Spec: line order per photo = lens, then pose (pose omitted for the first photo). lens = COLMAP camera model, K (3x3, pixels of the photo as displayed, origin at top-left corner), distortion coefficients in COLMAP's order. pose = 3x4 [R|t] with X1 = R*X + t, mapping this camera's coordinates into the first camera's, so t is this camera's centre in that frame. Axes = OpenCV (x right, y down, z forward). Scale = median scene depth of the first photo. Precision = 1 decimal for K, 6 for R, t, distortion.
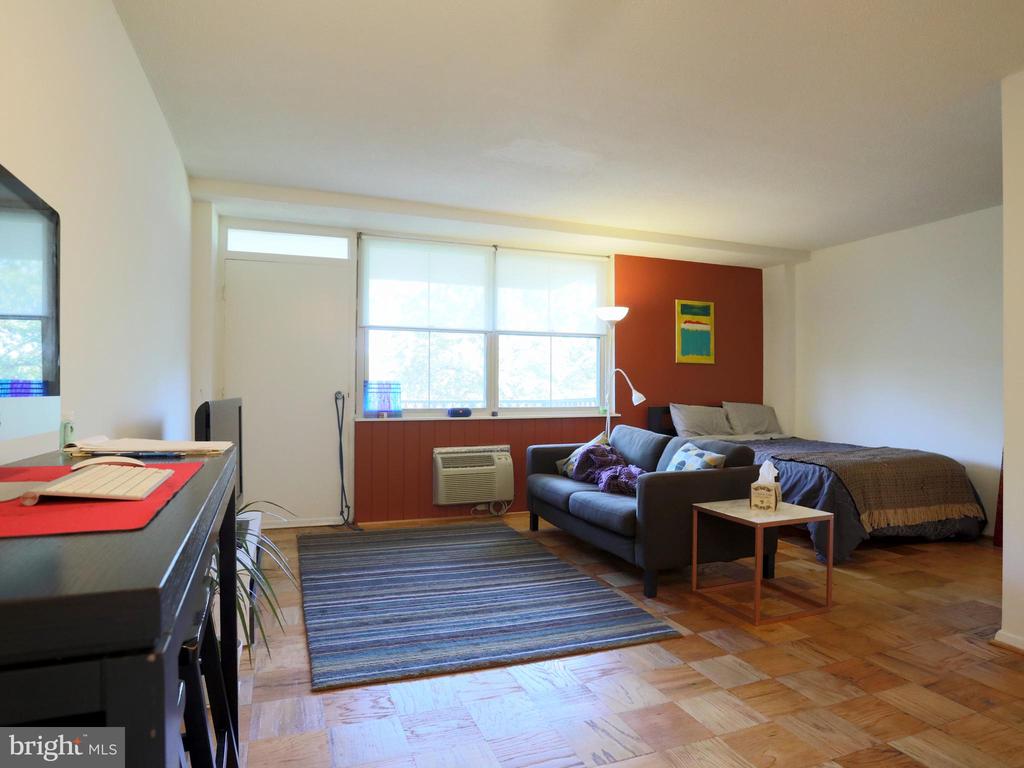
lens RADIAL K [[600.0, 0, 512.0], [0, 600.0, 384.0], [0, 0, 1]] dist [-0.058694, 0.004061]
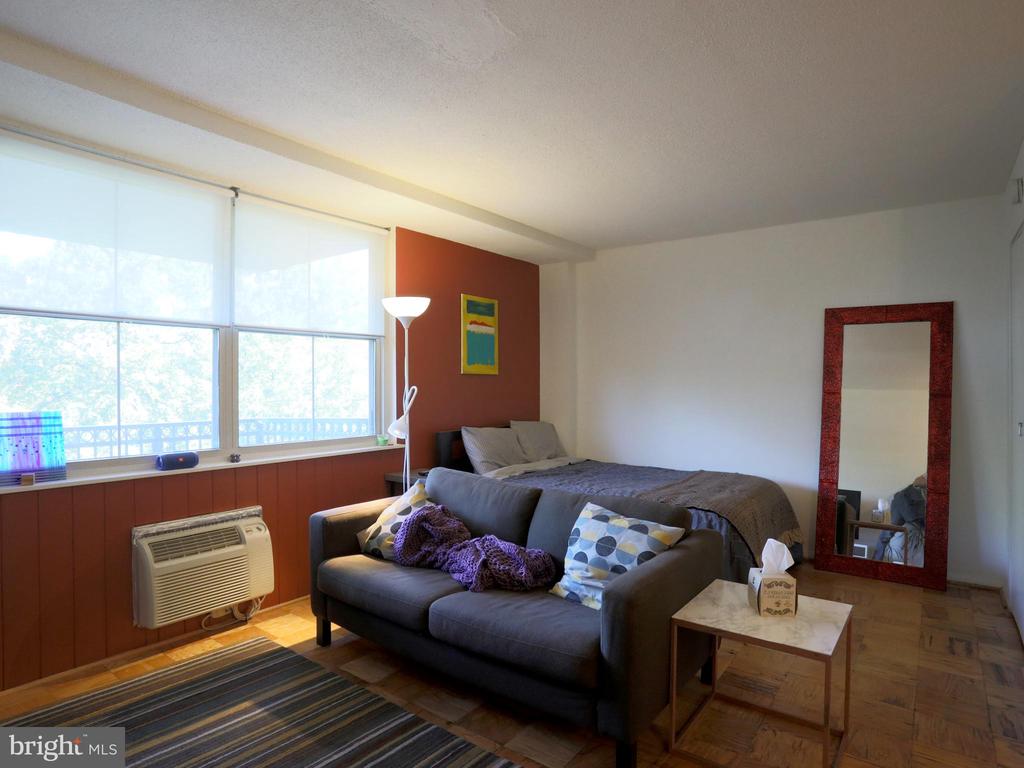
lens RADIAL K [[601.4, 0, 471.9], [0, 601.4, 390.5], [0, 0, 1]] dist [-0.062184, 0.029577]
pose [[0.874346, -0.010253, 0.485194, -0.119875], [0.002648, 0.999863, 0.016358, -0.031973], [-0.485295, -0.013018, 0.874254, 0.356963]]
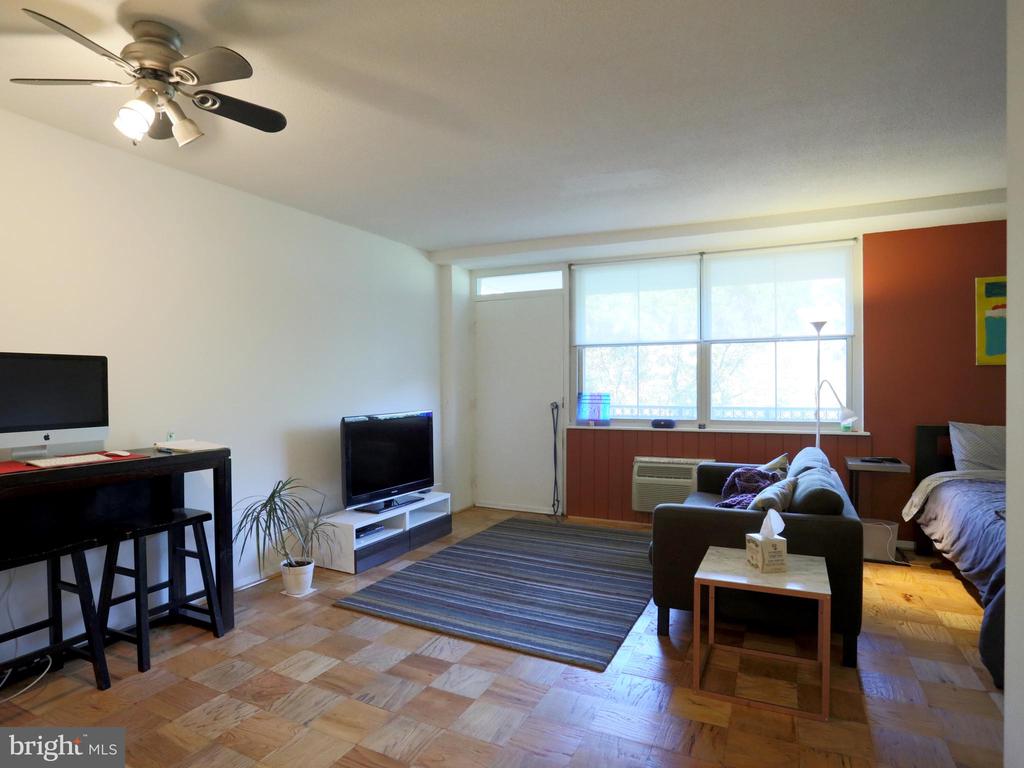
lens RADIAL K [[592.4, 0, 516.4], [0, 592.4, 382.0], [0, 0, 1]] dist [-0.035417, 0.002205]
pose [[0.688413, -0.009814, -0.725252, 0.481941], [0.009895, 0.999942, -0.004138, -0.022123], [0.725251, -0.004328, 0.688471, 0.132133]]
